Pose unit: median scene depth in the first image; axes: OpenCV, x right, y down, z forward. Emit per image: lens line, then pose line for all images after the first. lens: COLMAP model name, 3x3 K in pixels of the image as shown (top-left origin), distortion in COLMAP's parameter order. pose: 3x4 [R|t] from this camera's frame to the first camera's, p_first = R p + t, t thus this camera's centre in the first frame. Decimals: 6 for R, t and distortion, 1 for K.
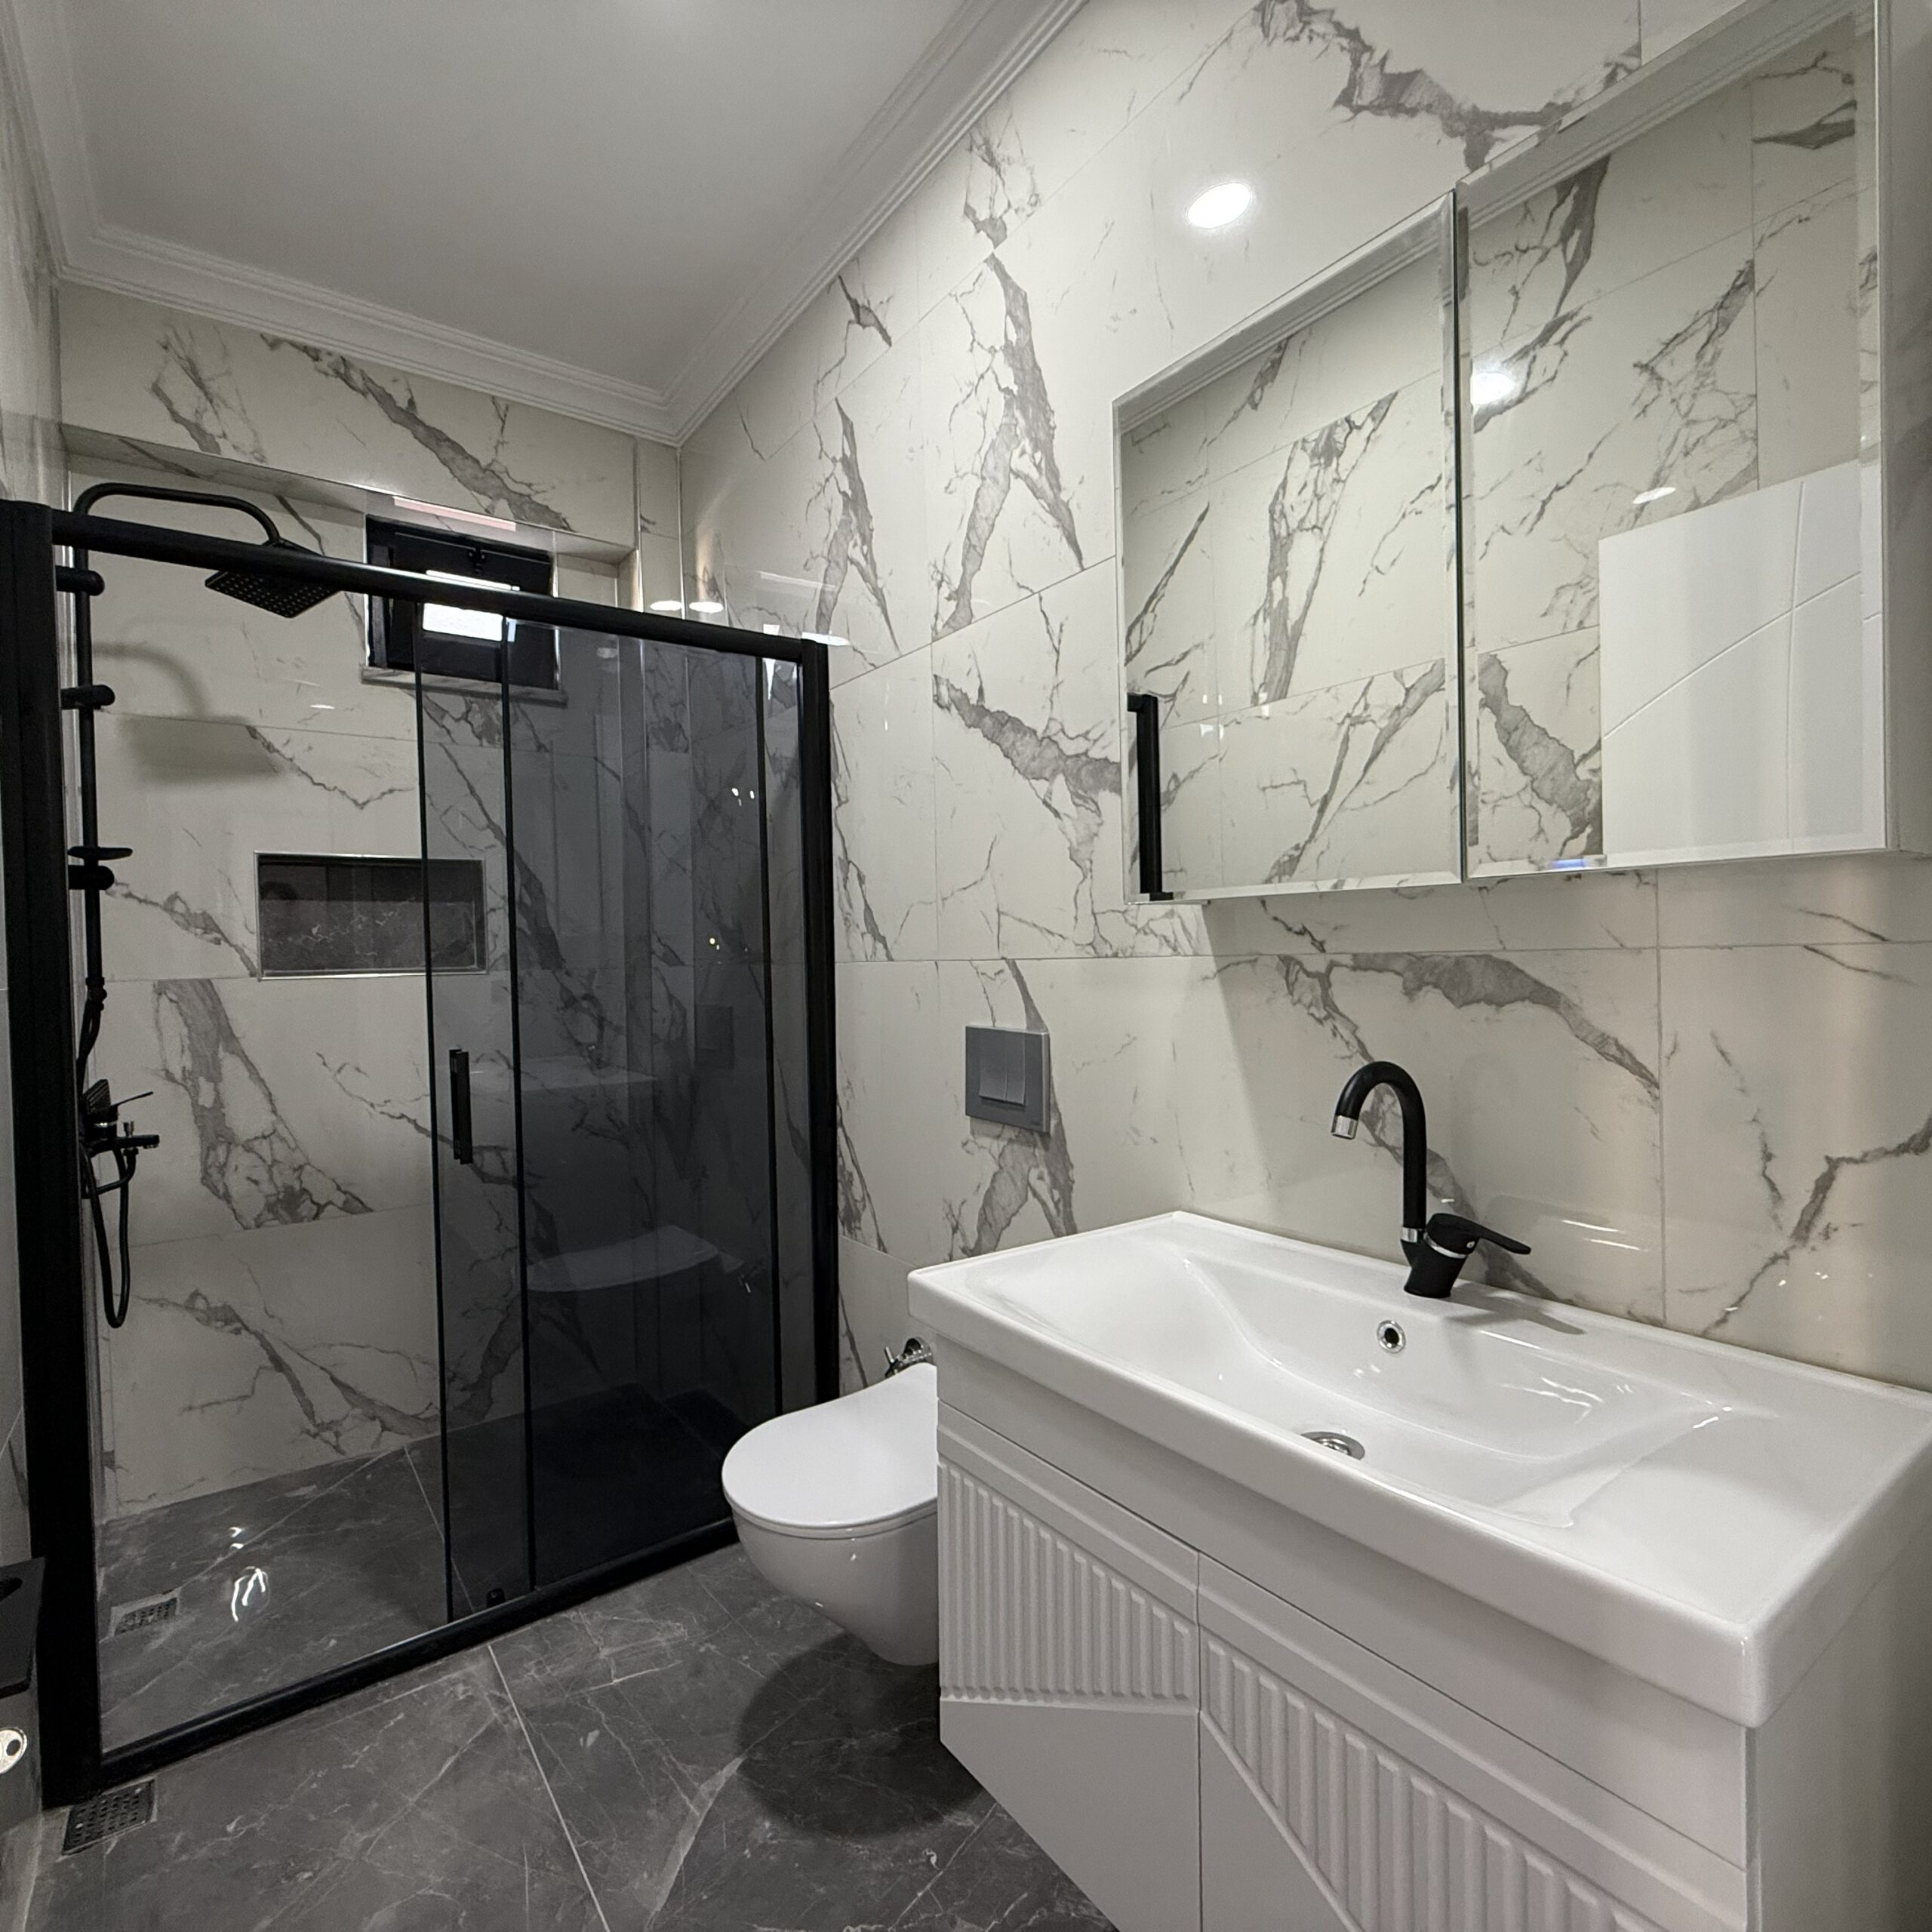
lens RADIAL K [[1024.6, 0, 966.8], [0, 1024.6, 965.1], [0, 0, 1]] dist [0.001283, -0.000277]
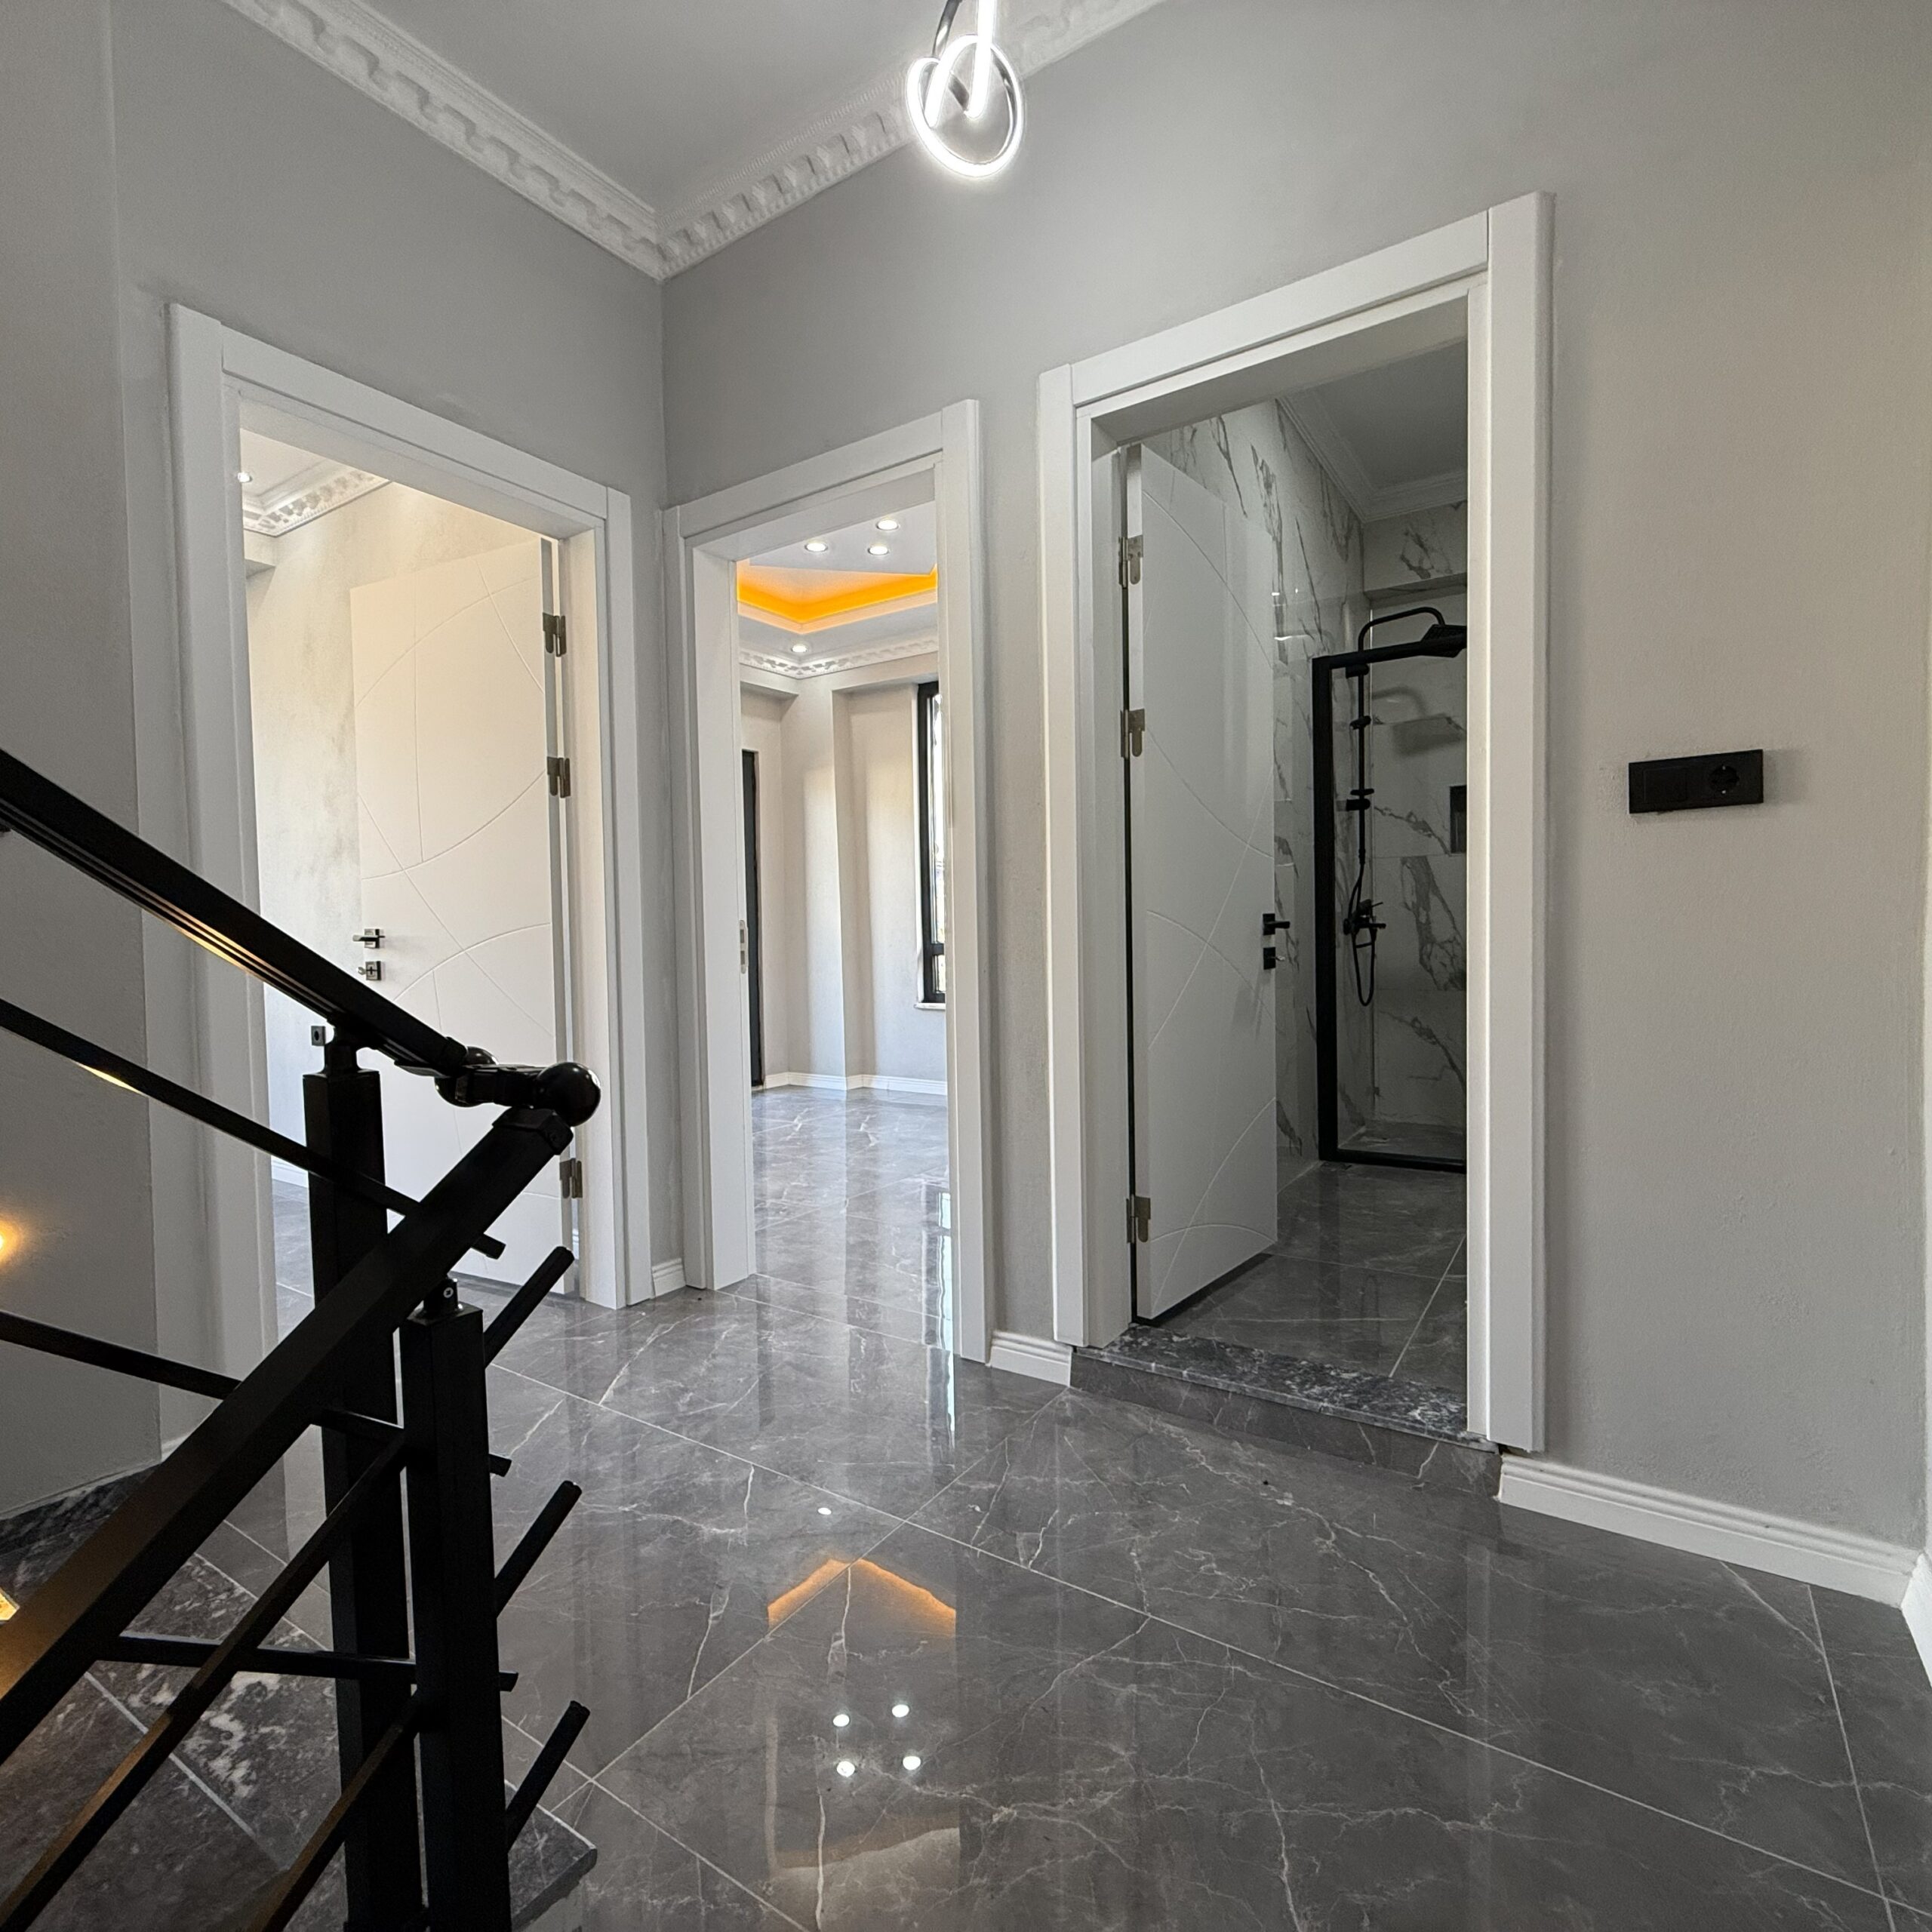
lens RADIAL K [[1024.6, 0, 963.2], [0, 1024.6, 974.5], [0, 0, 1]] dist [0.001283, -0.000277]
pose [[0.350264, 0.046345, -0.935504, 0.759833], [-0.002225, 0.998813, 0.048648, 0.144625], [0.936648, -0.014958, 0.349952, -0.479226]]
